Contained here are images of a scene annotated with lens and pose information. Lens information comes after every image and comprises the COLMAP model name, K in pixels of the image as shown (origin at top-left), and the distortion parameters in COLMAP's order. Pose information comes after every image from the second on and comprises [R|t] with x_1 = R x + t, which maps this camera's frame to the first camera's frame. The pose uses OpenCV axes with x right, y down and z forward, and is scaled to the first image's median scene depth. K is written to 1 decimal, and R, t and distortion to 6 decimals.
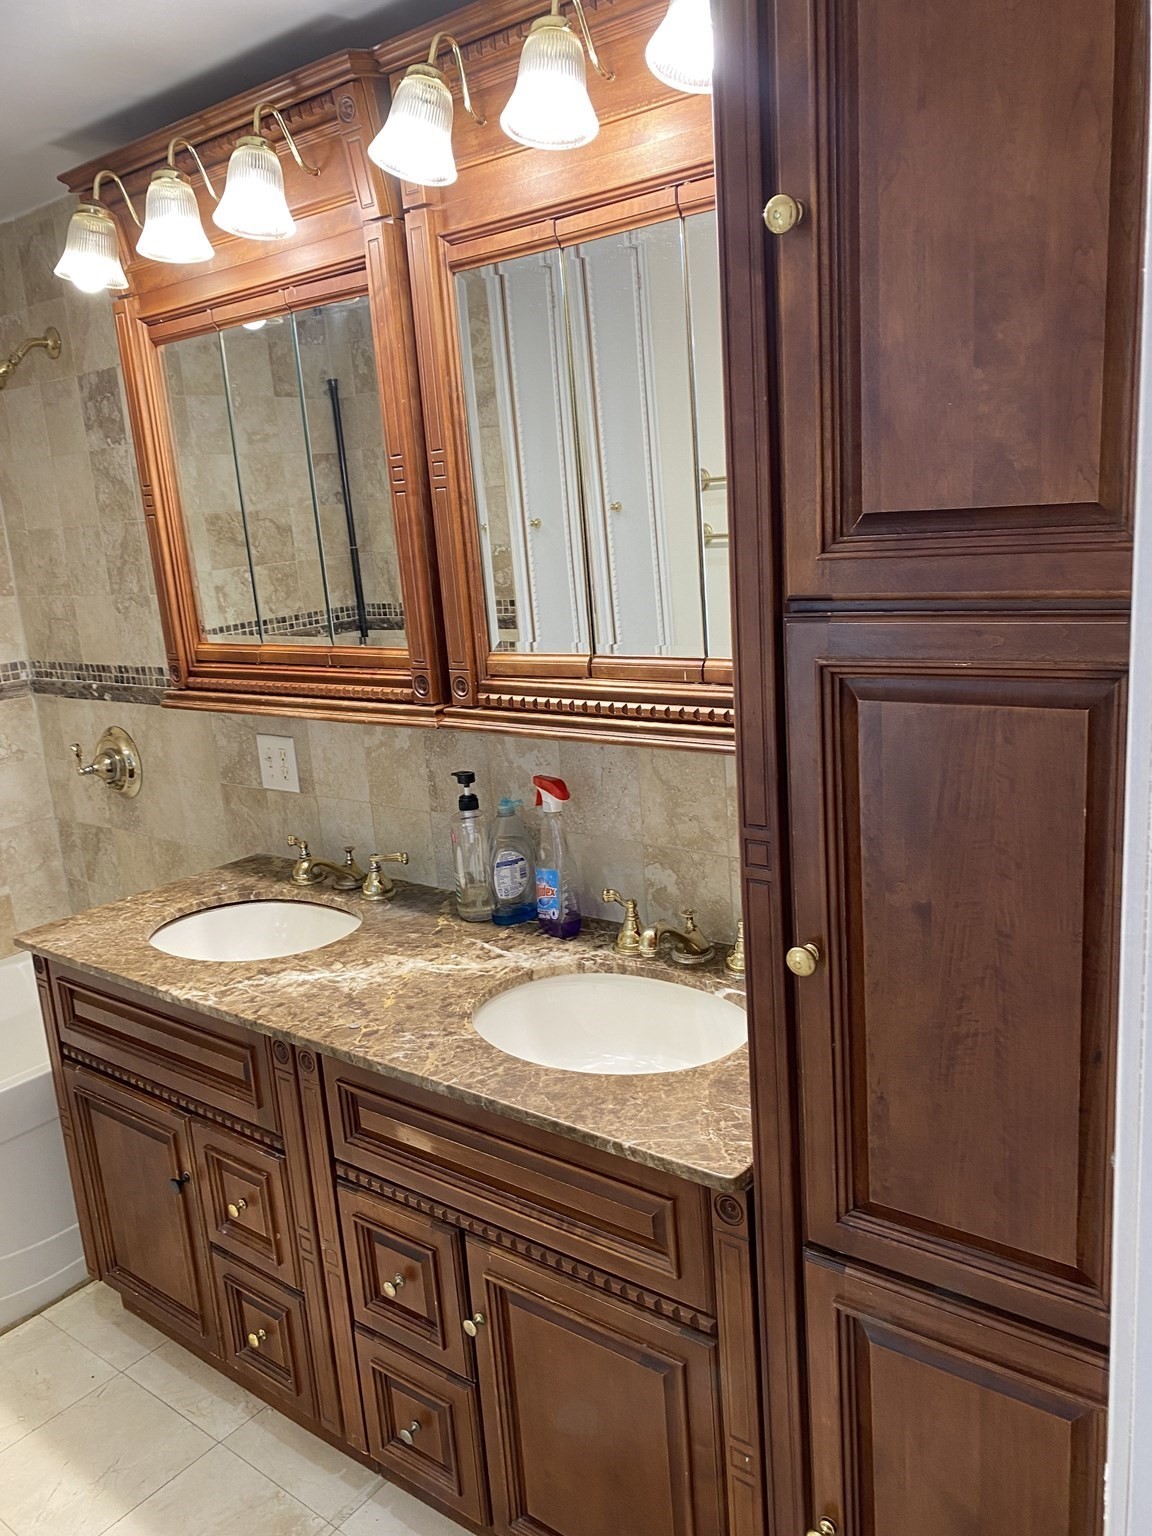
lens RADIAL K [[1160.8, 0, 580.4], [0, 1160.8, 767.1], [0, 0, 1]] dist [0.030402, -0.034543]
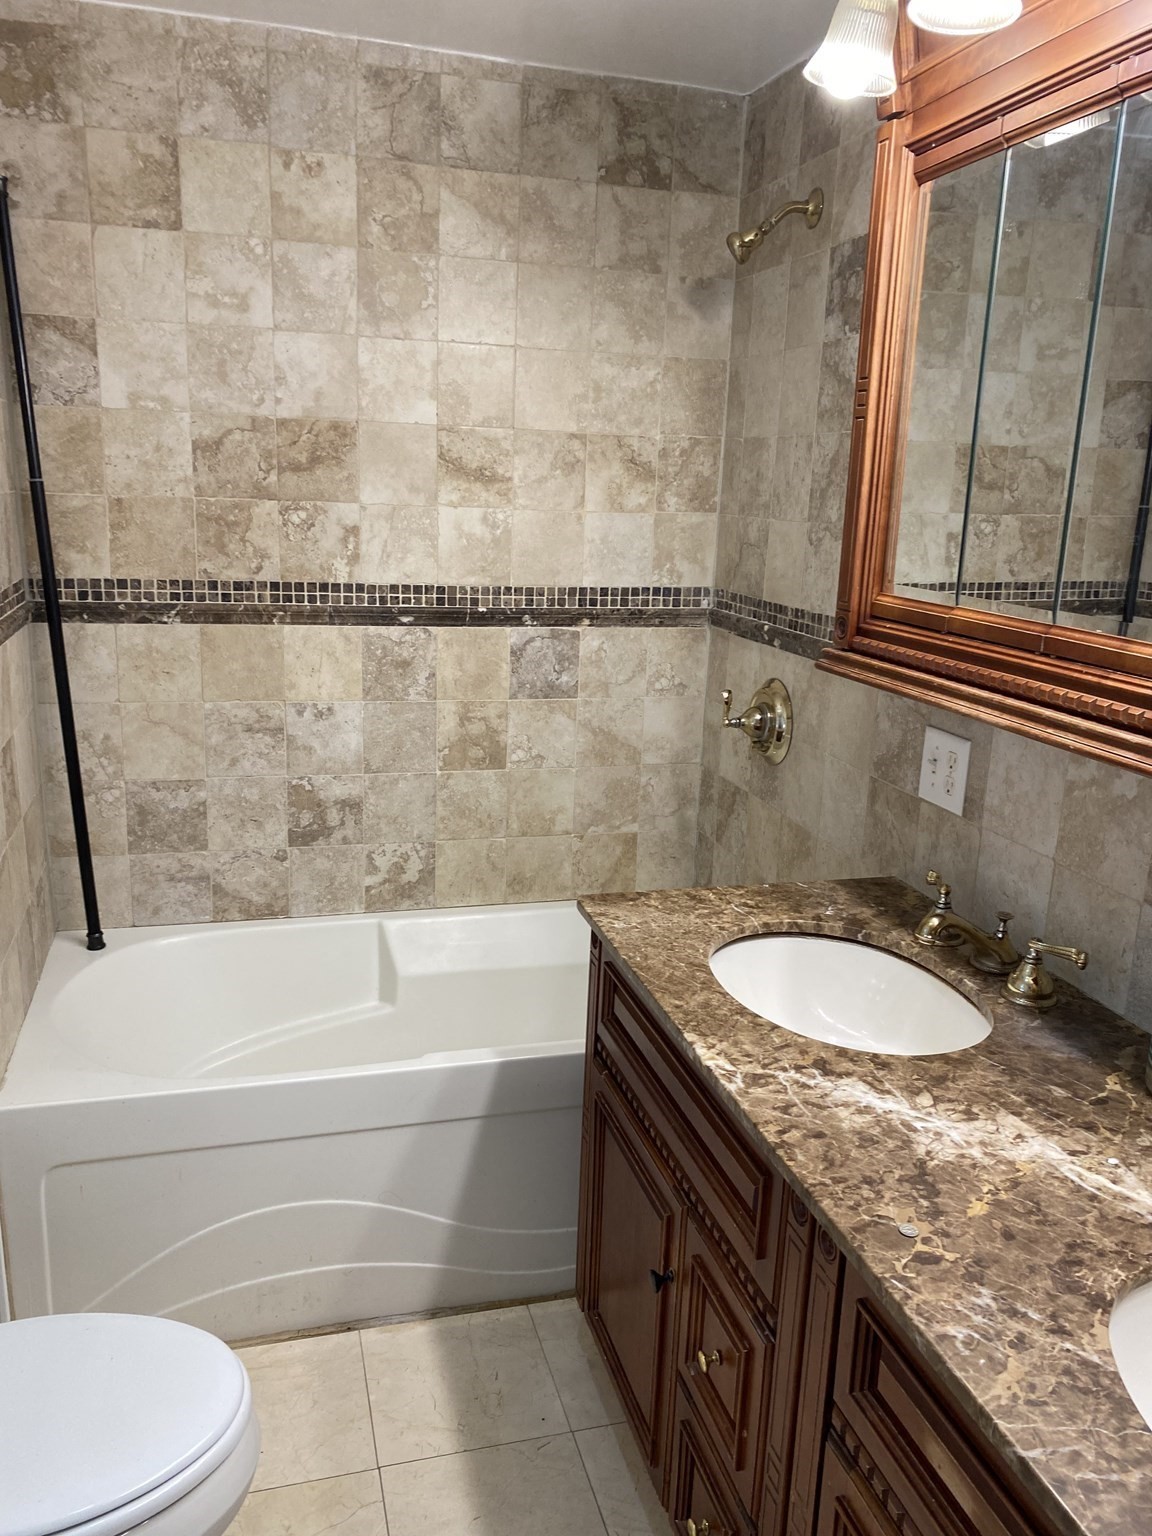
lens RADIAL K [[1160.8, 0, 568.5], [0, 1160.8, 781.1], [0, 0, 1]] dist [0.030402, -0.034543]
pose [[0.791720, 0.242855, -0.560536, -0.034789], [-0.218473, 0.969459, 0.111443, -0.029423], [0.570481, 0.034231, 0.820597, 0.280758]]
